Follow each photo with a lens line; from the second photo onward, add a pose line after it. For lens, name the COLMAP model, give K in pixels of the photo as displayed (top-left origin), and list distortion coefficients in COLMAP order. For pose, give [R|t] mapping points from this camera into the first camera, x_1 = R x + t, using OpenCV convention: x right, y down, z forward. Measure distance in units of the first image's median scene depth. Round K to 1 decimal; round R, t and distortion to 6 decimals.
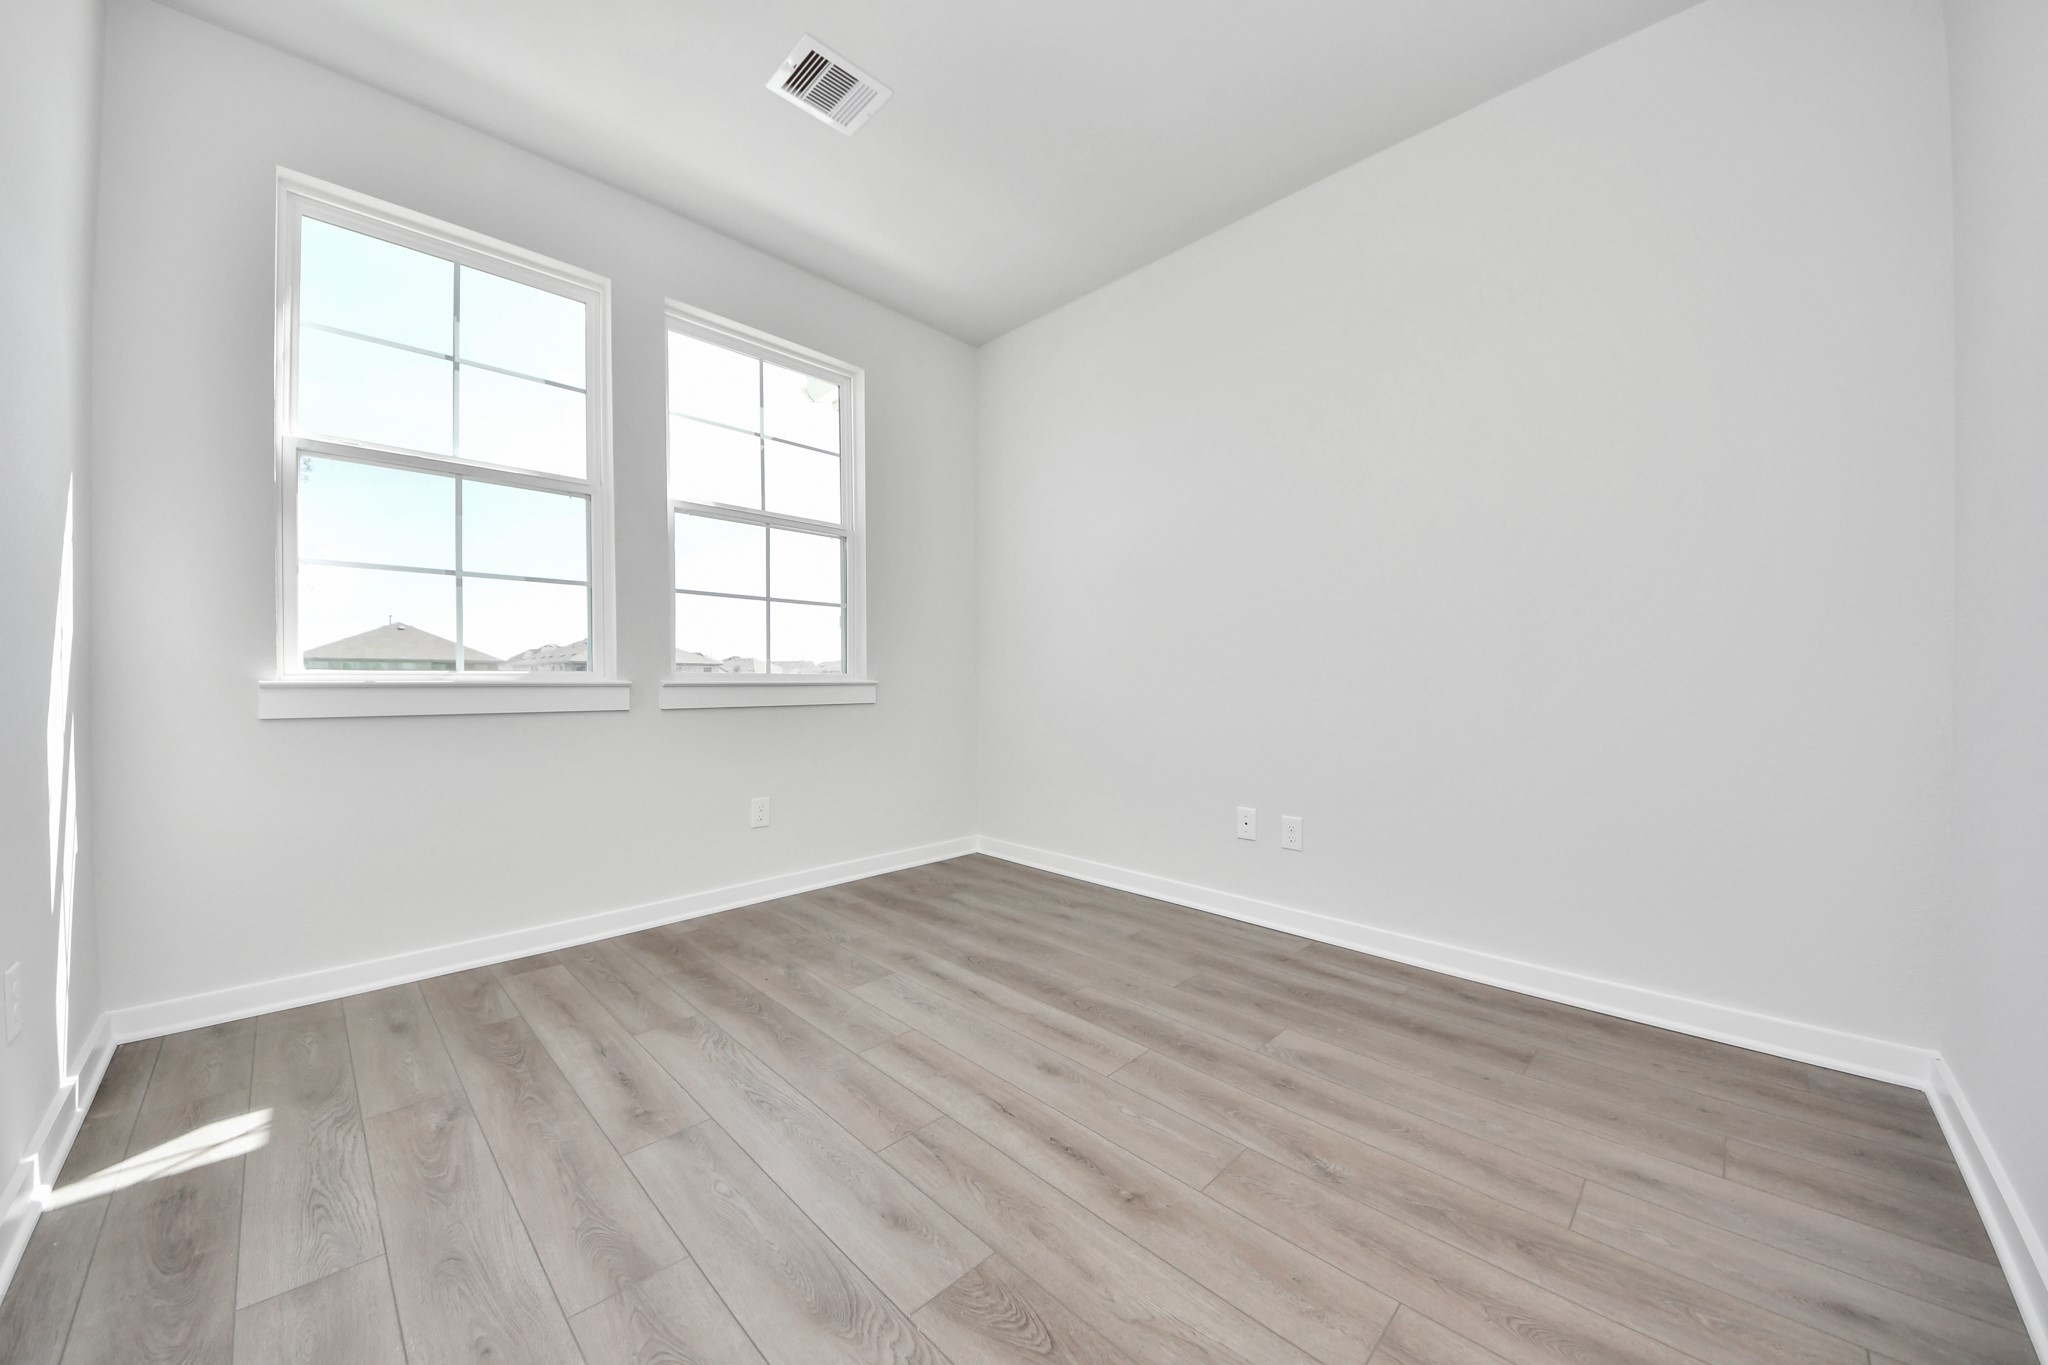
lens RADIAL K [[749.9, 0, 1033.1], [0, 749.9, 674.6], [0, 0, 1]] dist [0.022548, -0.013601]
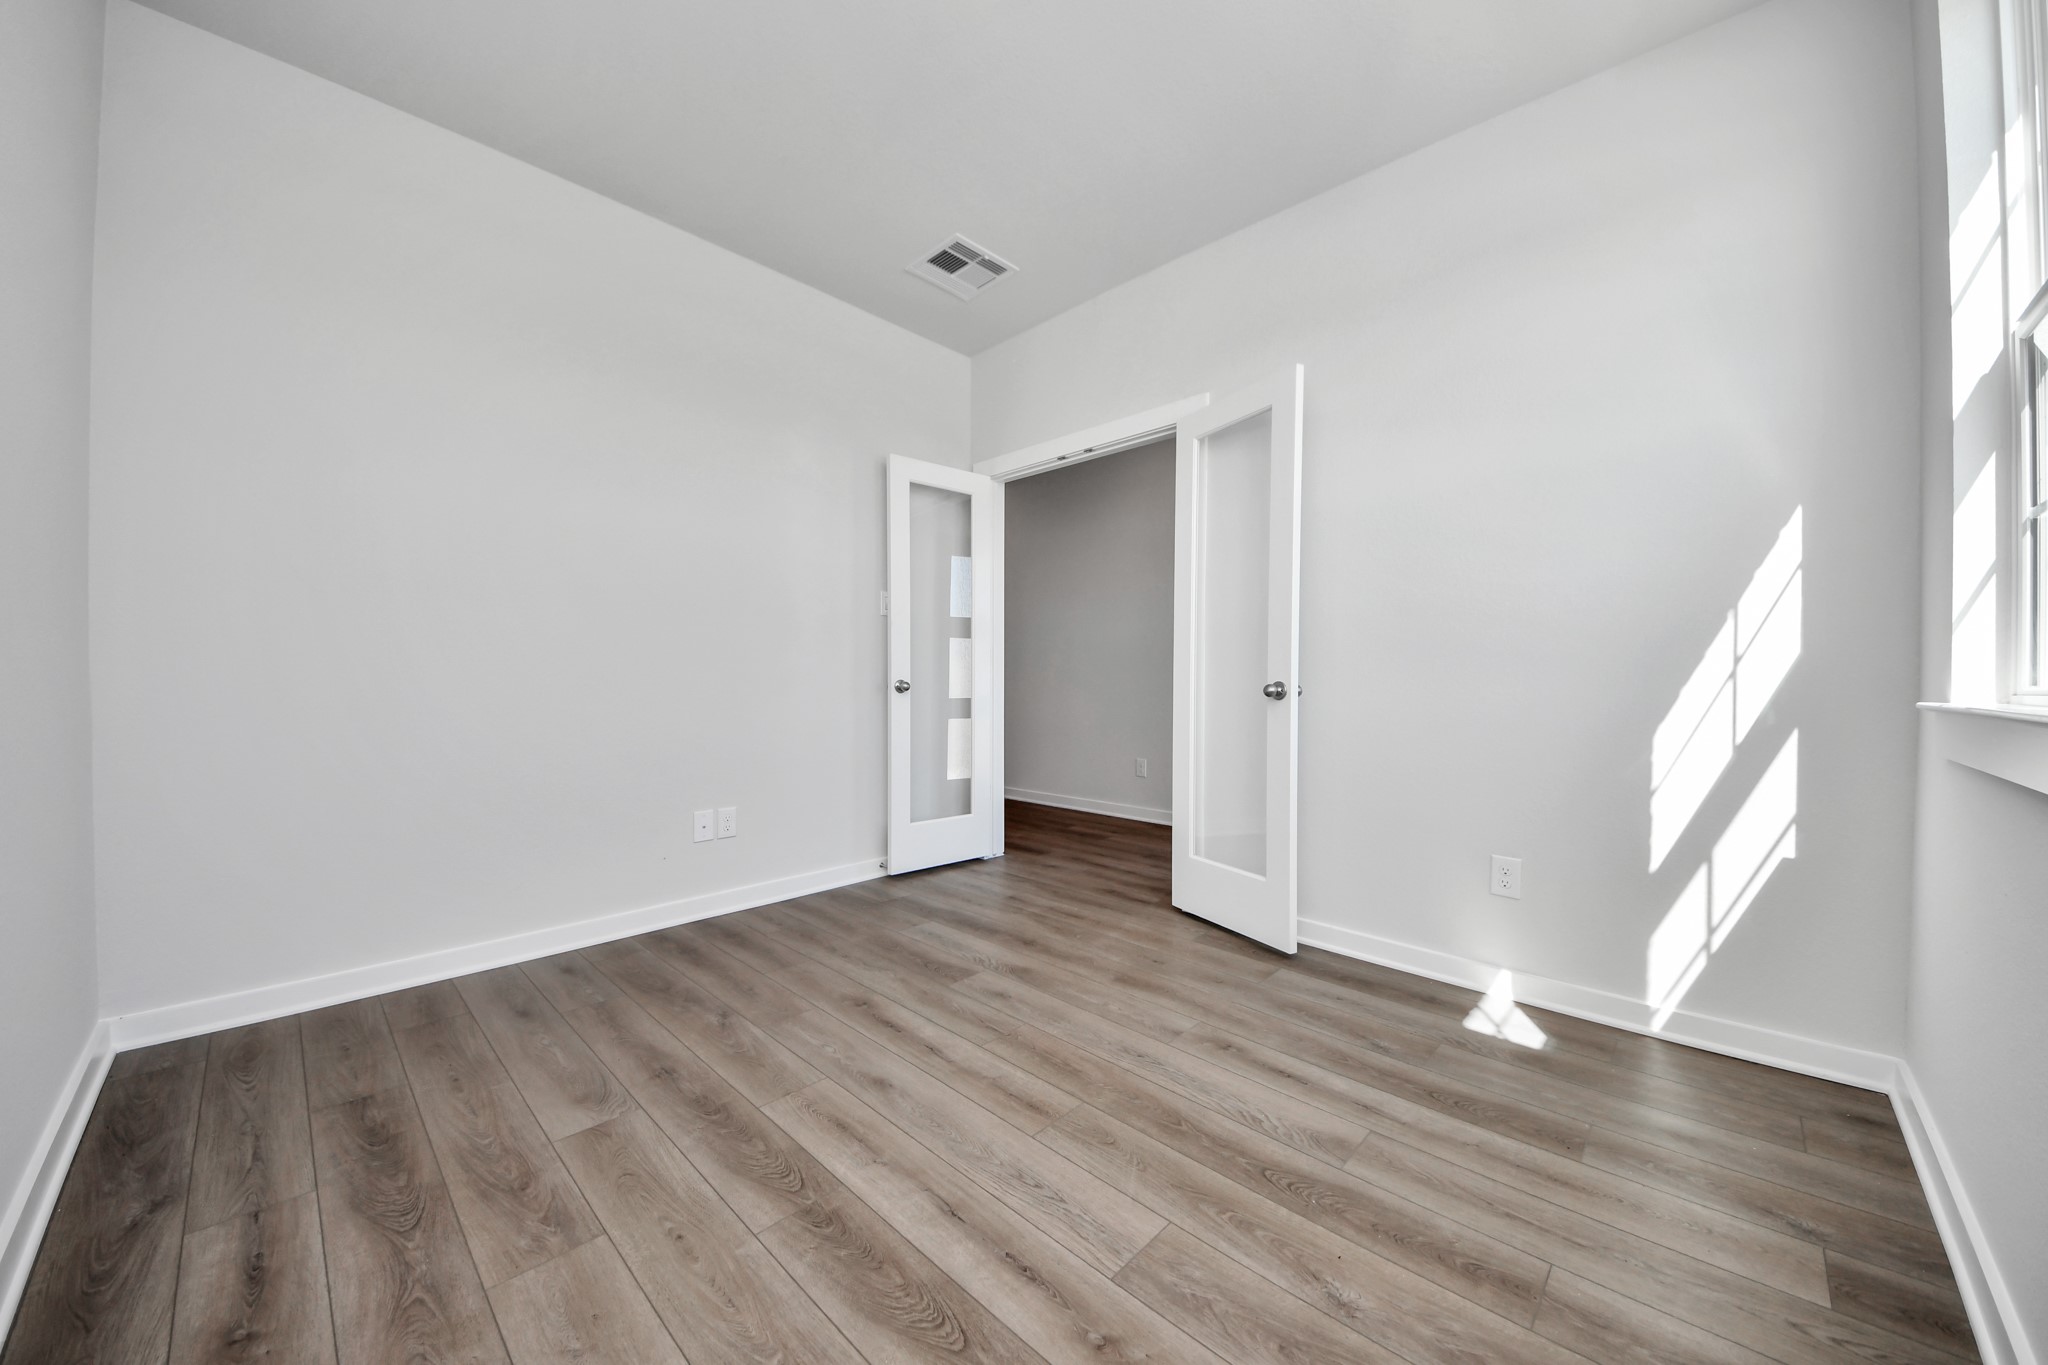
lens RADIAL K [[747.1, 0, 1026.3], [0, 747.1, 677.6], [0, 0, 1]] dist [0.000519, -0.000095]
pose [[-0.999966, -0.005525, -0.006147, -0.166347], [-0.005458, 0.999927, -0.010774, -0.004315], [0.006206, -0.010740, -0.999923, 2.053792]]
